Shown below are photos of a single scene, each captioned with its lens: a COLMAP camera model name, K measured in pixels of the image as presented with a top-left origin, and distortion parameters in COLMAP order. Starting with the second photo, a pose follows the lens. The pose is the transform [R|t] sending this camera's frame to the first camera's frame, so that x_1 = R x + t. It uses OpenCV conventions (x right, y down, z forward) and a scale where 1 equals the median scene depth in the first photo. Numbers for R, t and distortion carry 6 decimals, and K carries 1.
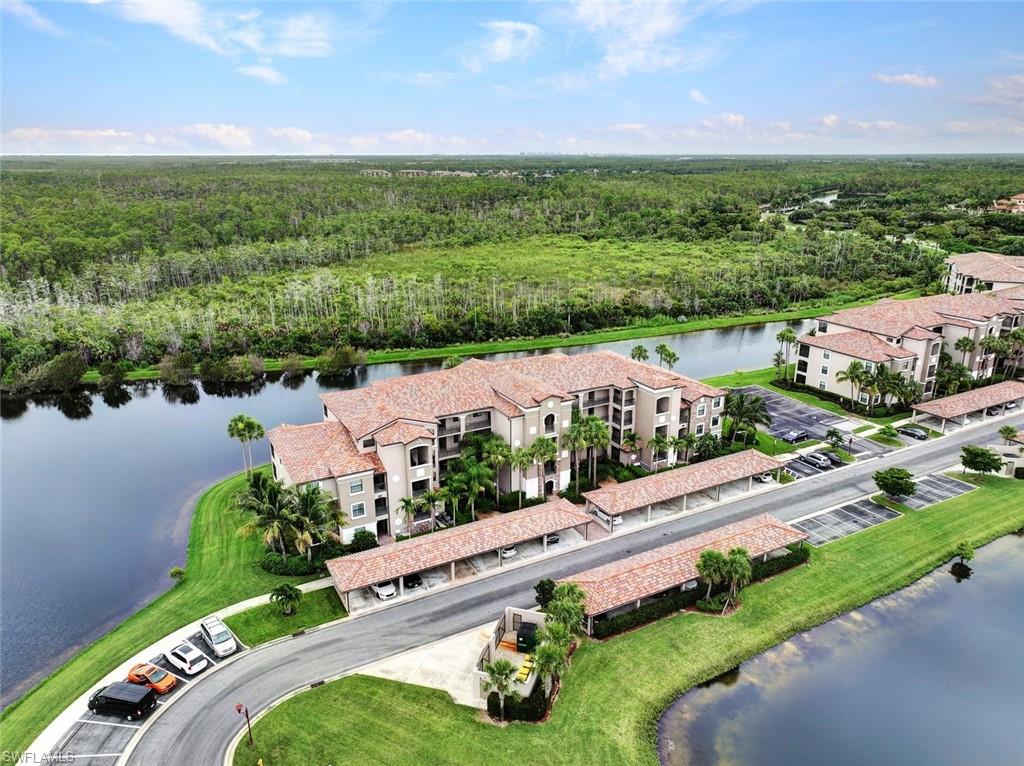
lens RADIAL K [[731.8, 0, 514.5], [0, 731.8, 382.8], [0, 0, 1]] dist [0.005926, -0.000741]
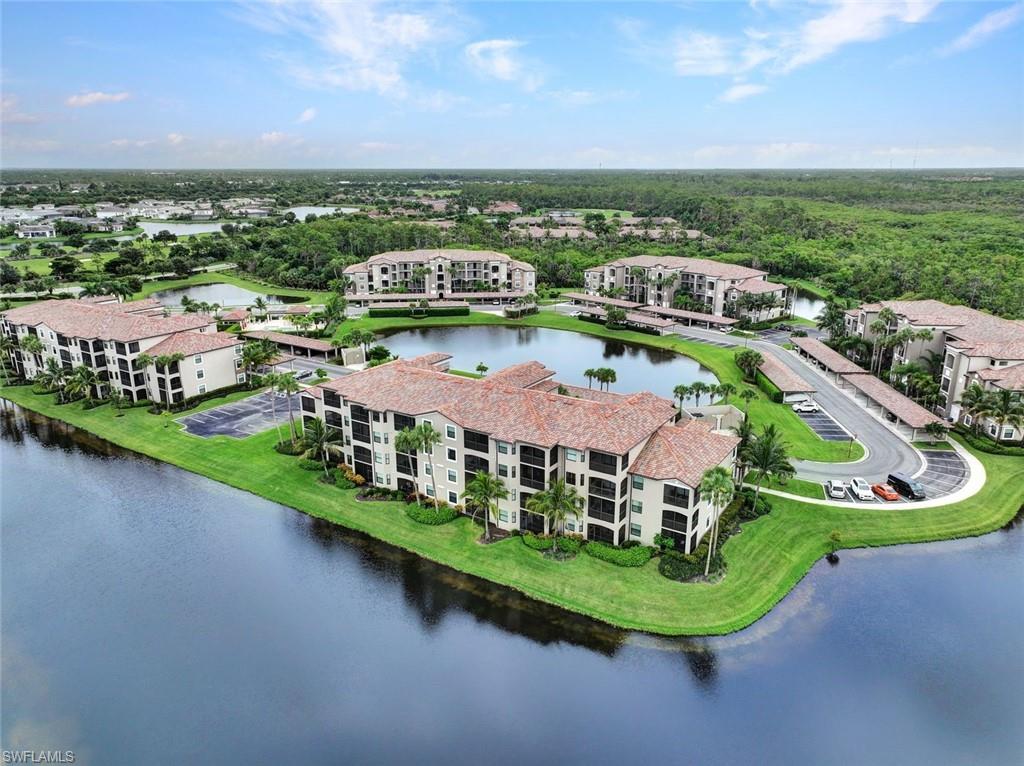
lens RADIAL K [[731.8, 0, 514.5], [0, 731.8, 382.8], [0, 0, 1]] dist [0.005926, -0.000741]
pose [[-0.449868, -0.257185, 0.855263, -0.861156], [0.276416, 0.870522, 0.407168, -0.401603], [-0.849242, 0.419580, -0.320530, 1.287620]]
